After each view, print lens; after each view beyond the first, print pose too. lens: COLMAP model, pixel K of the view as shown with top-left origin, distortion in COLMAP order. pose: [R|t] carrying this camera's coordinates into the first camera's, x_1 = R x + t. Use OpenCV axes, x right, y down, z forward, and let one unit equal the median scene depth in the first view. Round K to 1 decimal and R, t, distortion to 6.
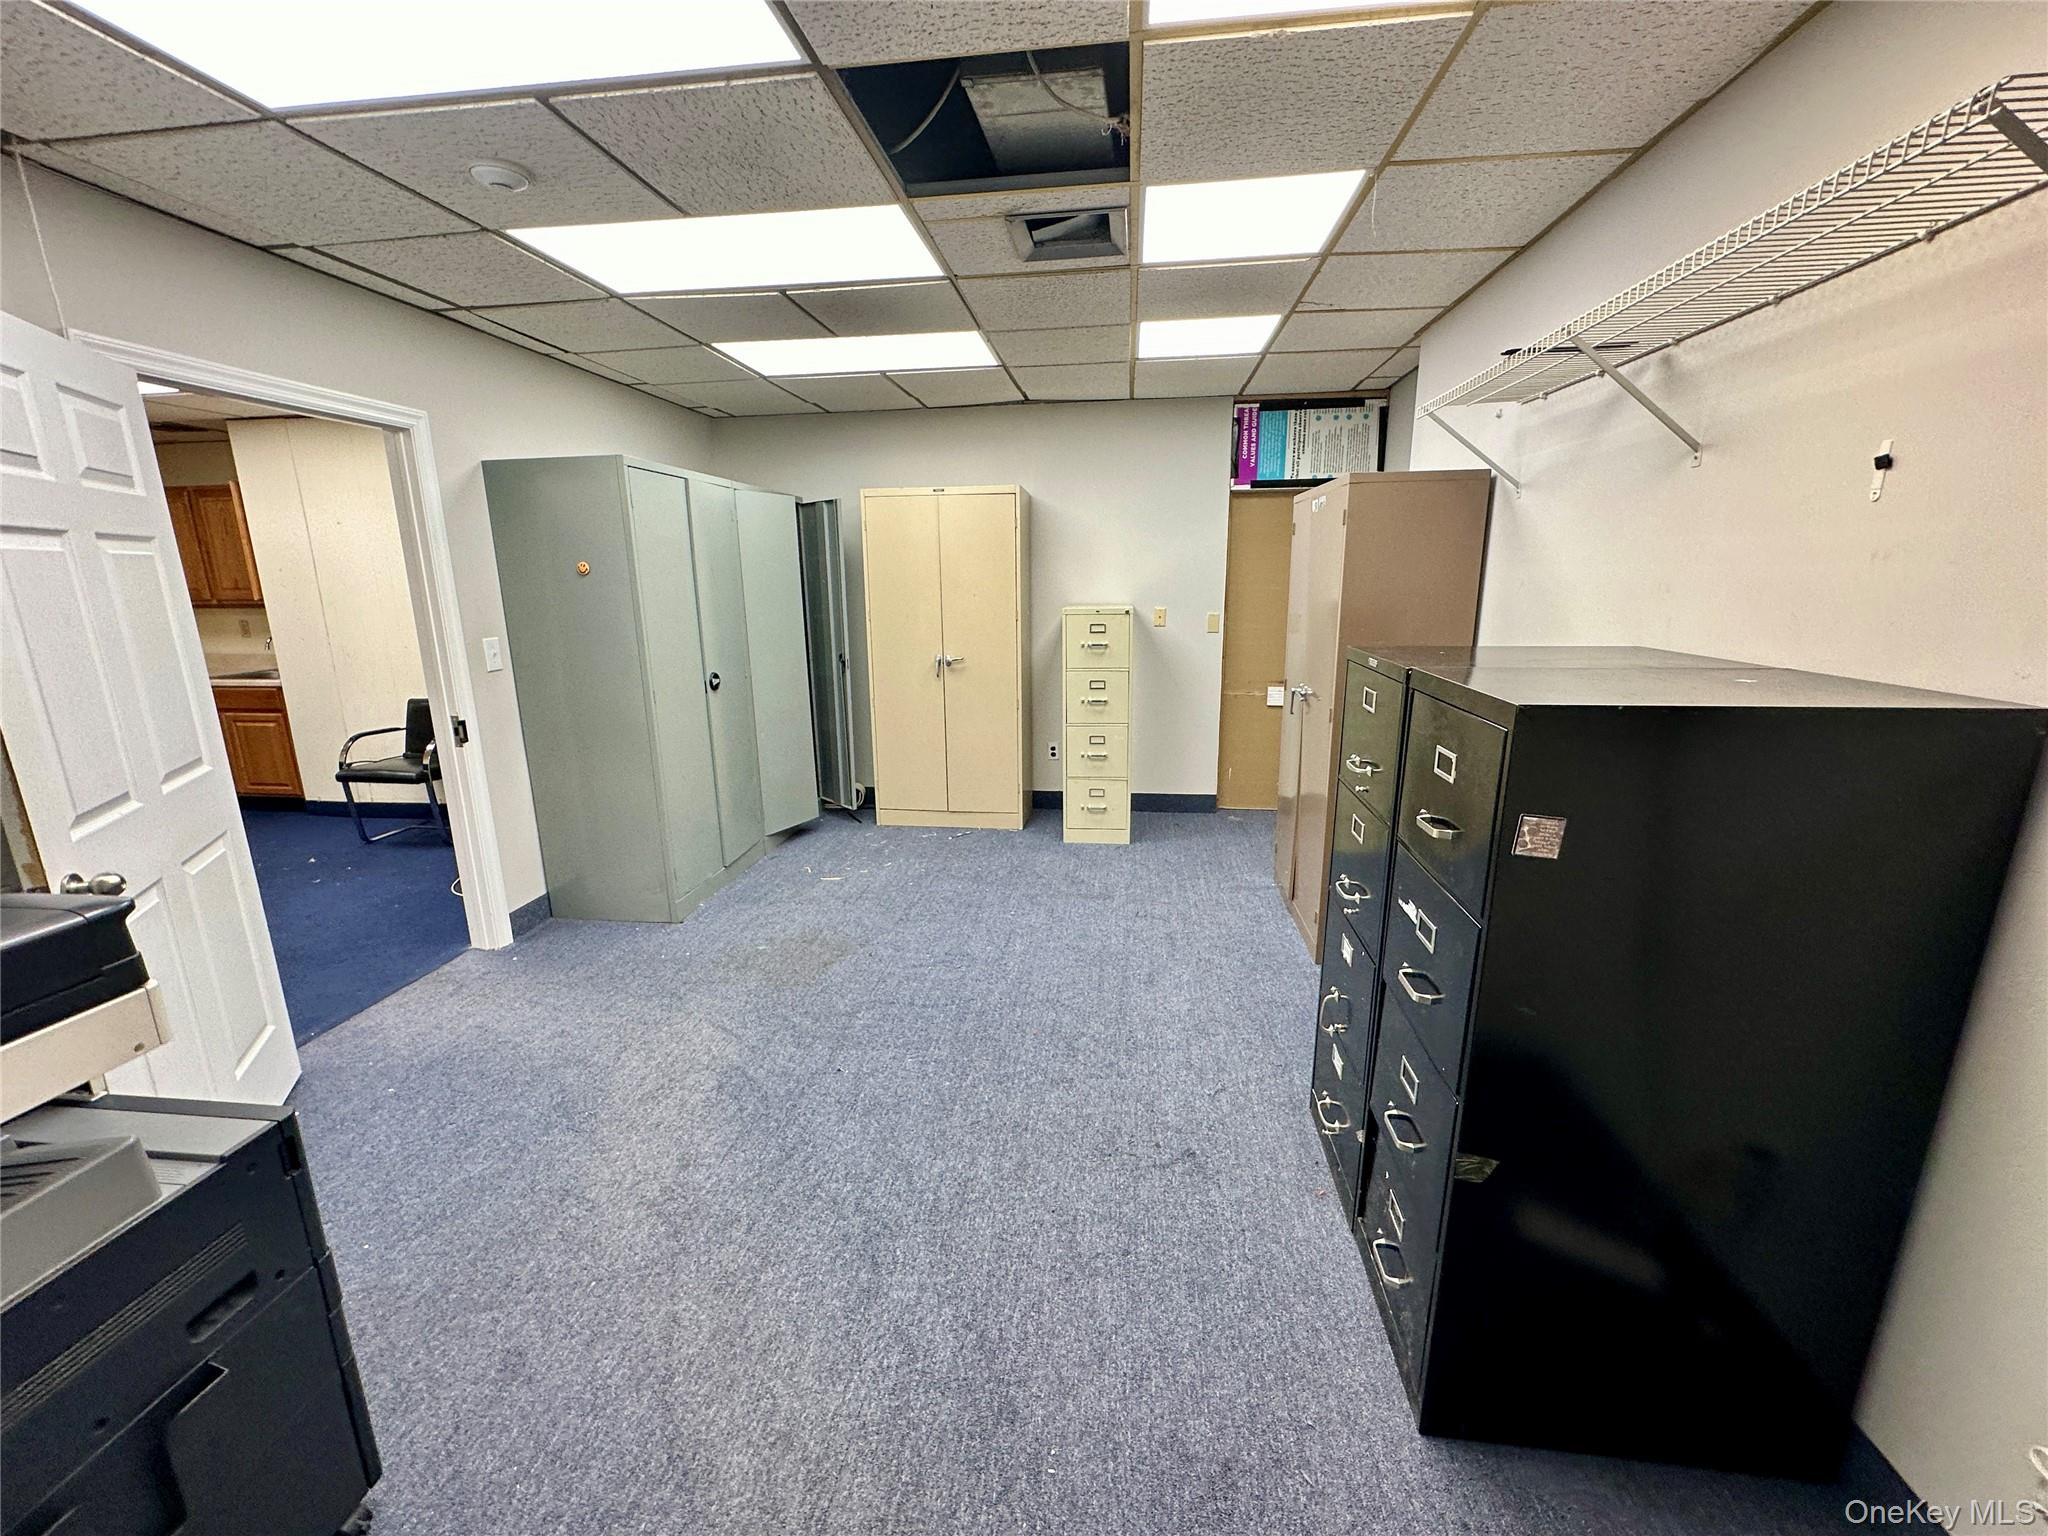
lens RADIAL K [[813.6, 0, 1026.6], [0, 813.6, 764.5], [0, 0, 1]] dist [-0.010298, -0.000923]
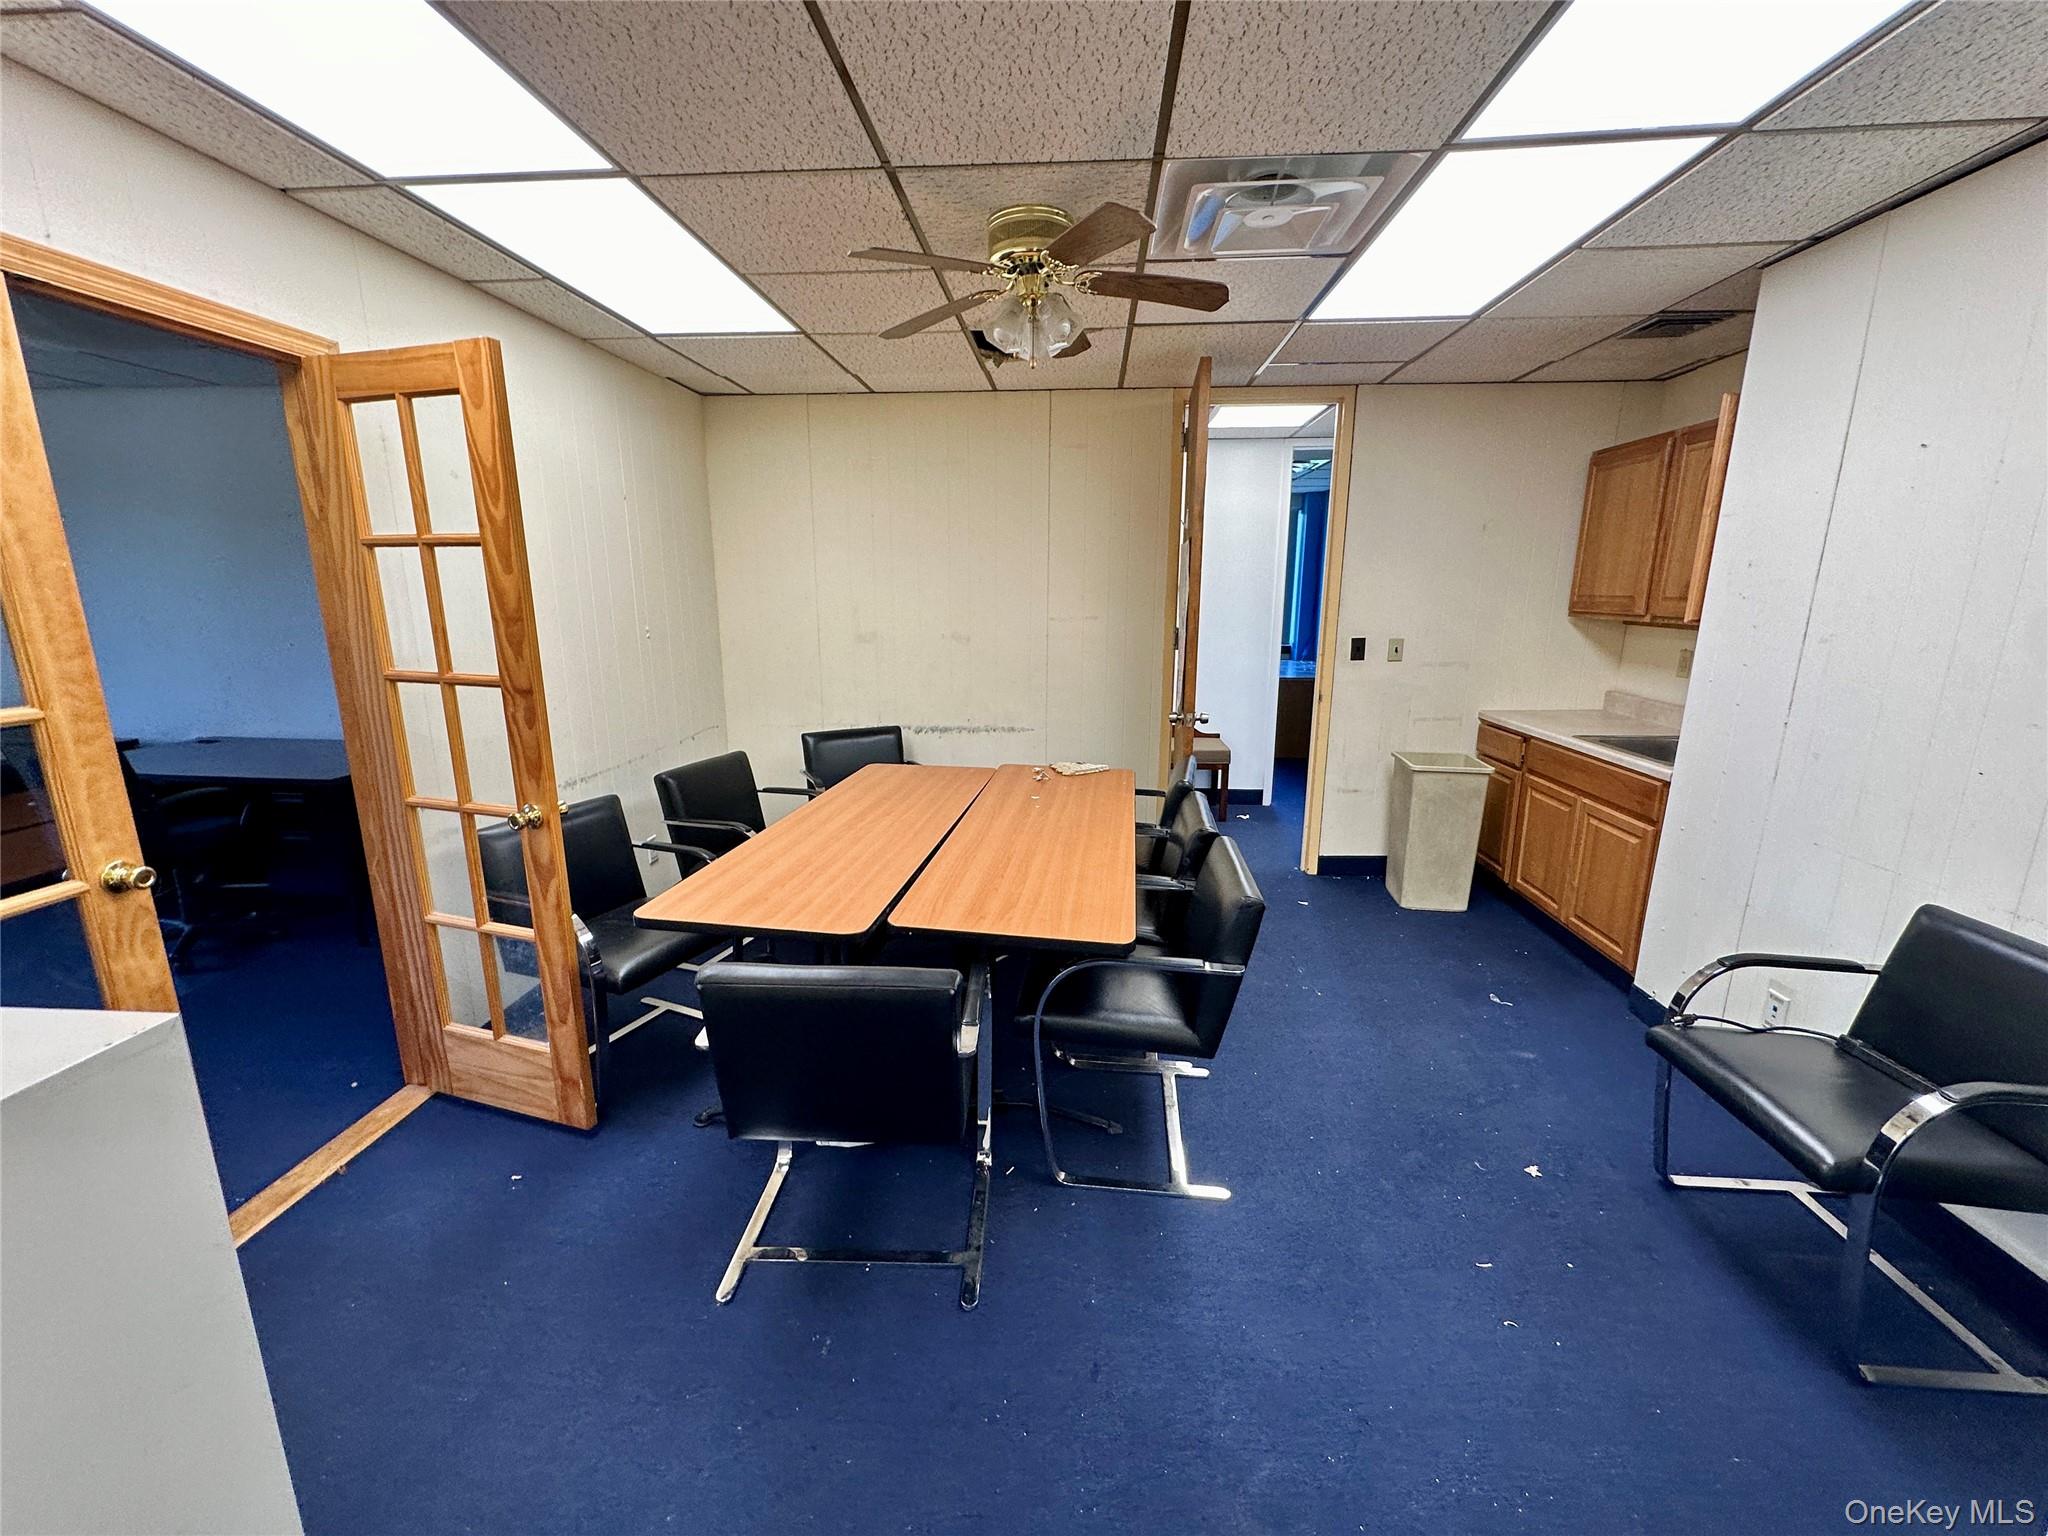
lens RADIAL K [[813.6, 0, 1027.4], [0, 813.6, 764.5], [0, 0, 1]] dist [-0.010298, -0.000923]
pose [[0.050954, 0.225804, -0.972839, -0.523077], [-0.233061, 0.949898, 0.208272, -0.148414], [0.971126, 0.216119, 0.101028, 0.648187]]
